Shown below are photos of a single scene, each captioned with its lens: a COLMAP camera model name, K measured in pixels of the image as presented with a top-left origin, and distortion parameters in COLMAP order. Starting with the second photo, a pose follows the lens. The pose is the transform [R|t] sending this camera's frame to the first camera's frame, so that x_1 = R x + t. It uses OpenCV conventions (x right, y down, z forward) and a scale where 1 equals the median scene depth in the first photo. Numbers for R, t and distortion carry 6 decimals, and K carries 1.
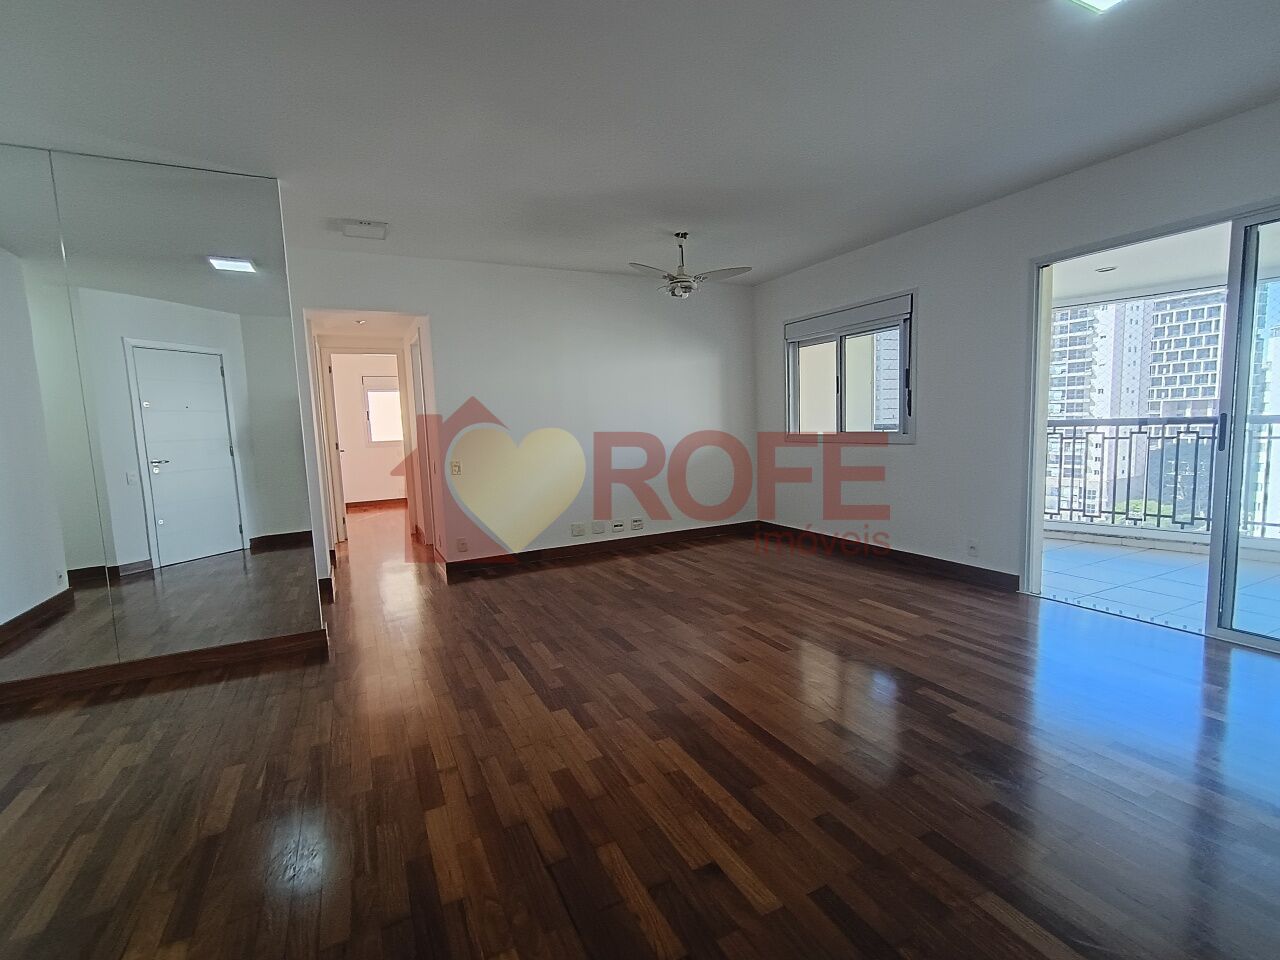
lens RADIAL K [[584.0, 0, 640.0], [0, 584.0, 480.0], [0, 0, 1]] dist [-0.000269, 0.000307]
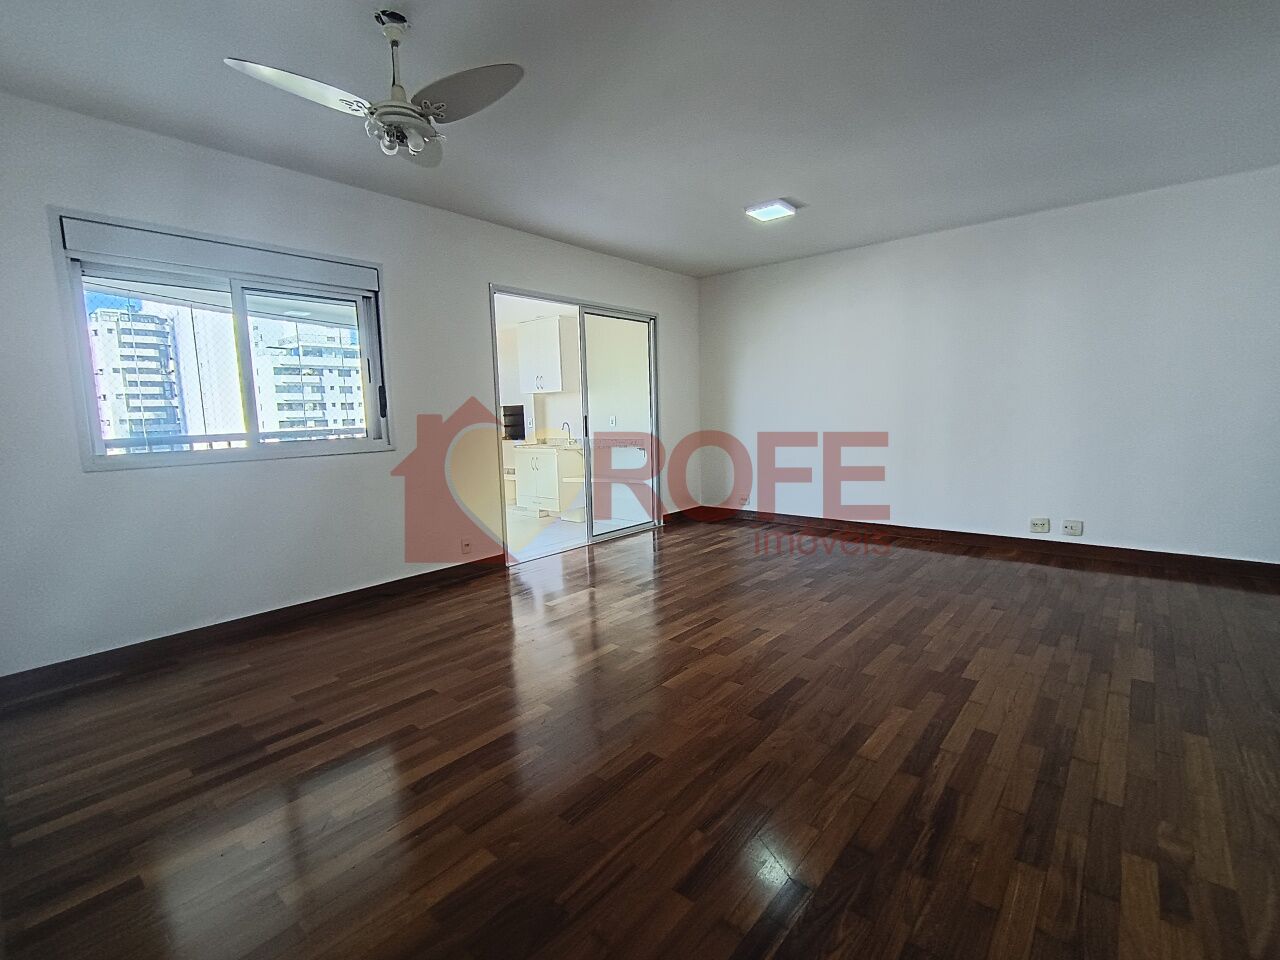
lens RADIAL K [[584.0, 0, 640.0], [0, 584.0, 480.0], [0, 0, 1]] dist [-0.000269, 0.000307]
pose [[-0.385003, -0.062510, 0.920796, -0.544673], [0.132983, 0.983535, 0.122372, -0.090860], [-0.913284, 0.169564, -0.370351, 1.211470]]
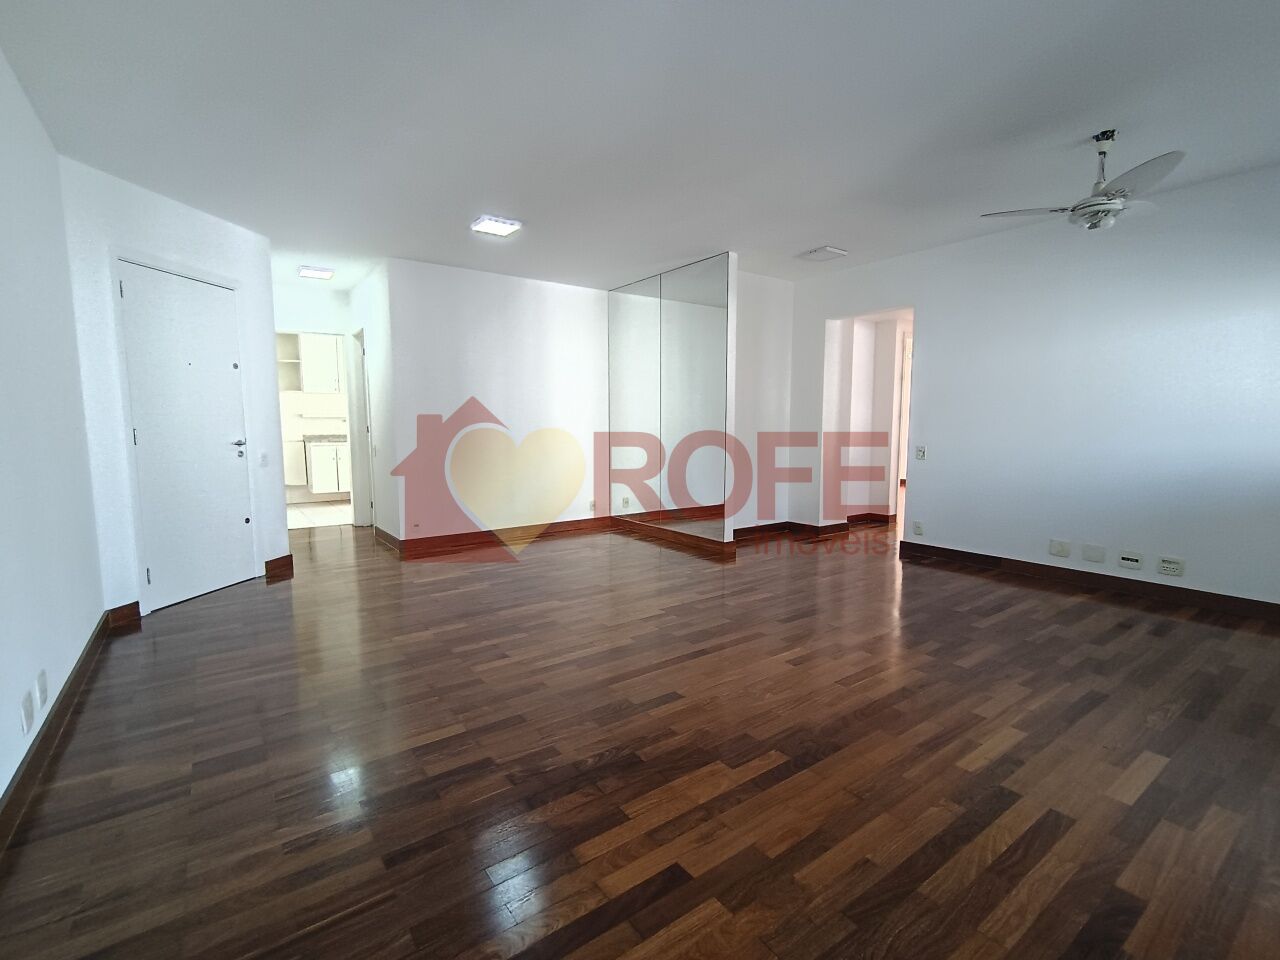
lens RADIAL K [[595.1, 0, 640.0], [0, 595.1, 480.0], [0, 0, 1]] dist [-0.000169, 0.000077]
pose [[0.168516, 0.132646, -0.976733, 0.818589], [-0.101667, 0.987958, 0.116630, -0.058085], [0.980442, 0.079648, 0.179972, 0.437752]]
